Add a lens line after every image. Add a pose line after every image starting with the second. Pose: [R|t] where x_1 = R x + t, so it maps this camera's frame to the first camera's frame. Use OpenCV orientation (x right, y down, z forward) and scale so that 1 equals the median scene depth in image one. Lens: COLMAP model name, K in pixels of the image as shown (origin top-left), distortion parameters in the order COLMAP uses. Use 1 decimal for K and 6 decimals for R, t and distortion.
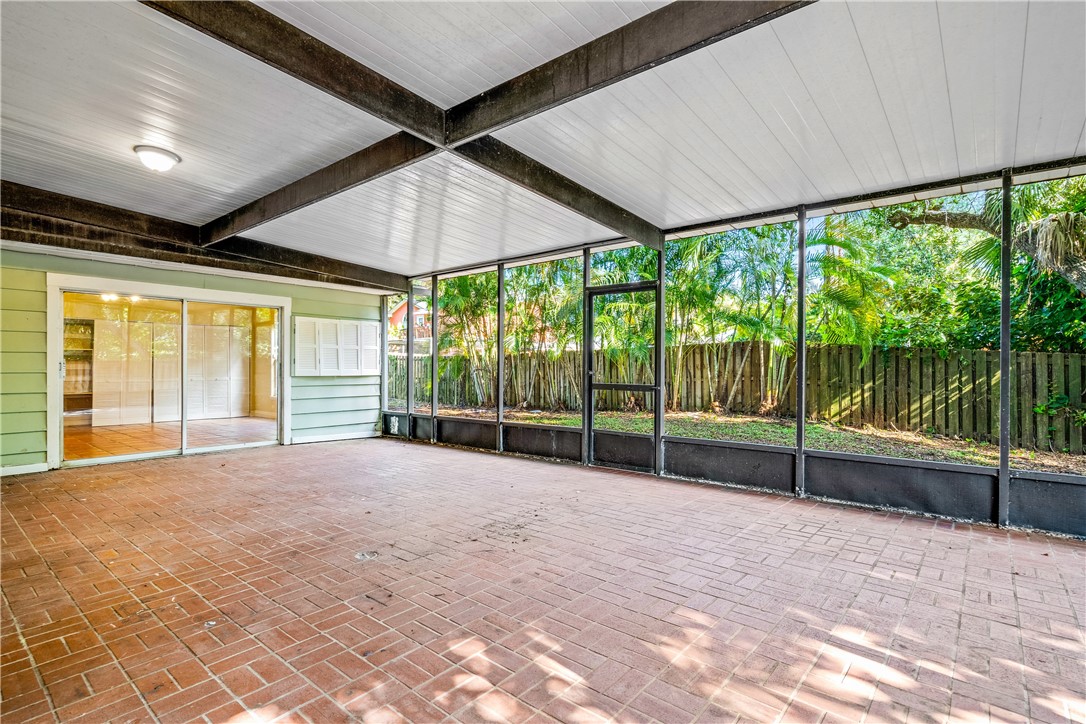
lens RADIAL K [[511.4, 0, 558.2], [0, 511.4, 364.9], [0, 0, 1]] dist [-0.002283, -0.000186]
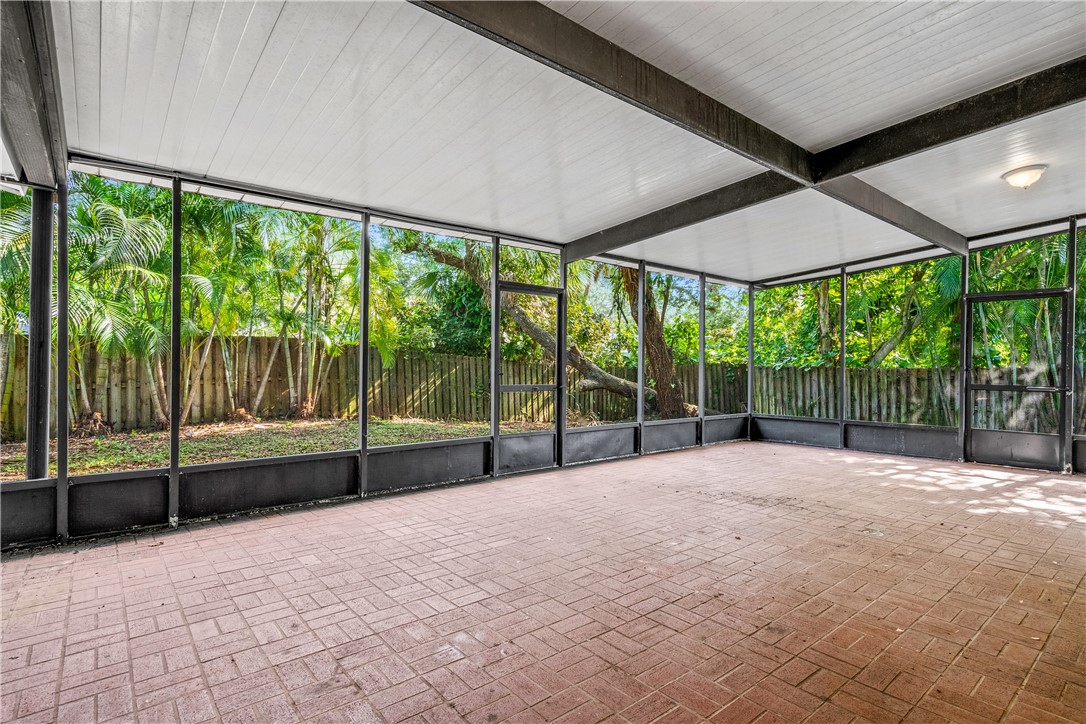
lens RADIAL K [[531.0, 0, 545.7], [0, 531.0, 367.7], [0, 0, 1]] dist [0.001715, 0.000790]
pose [[0.197966, -0.003736, 0.980202, -0.494764], [-0.004584, 0.999978, 0.004737, -0.000122], [-0.980198, -0.005431, 0.197945, 0.430583]]
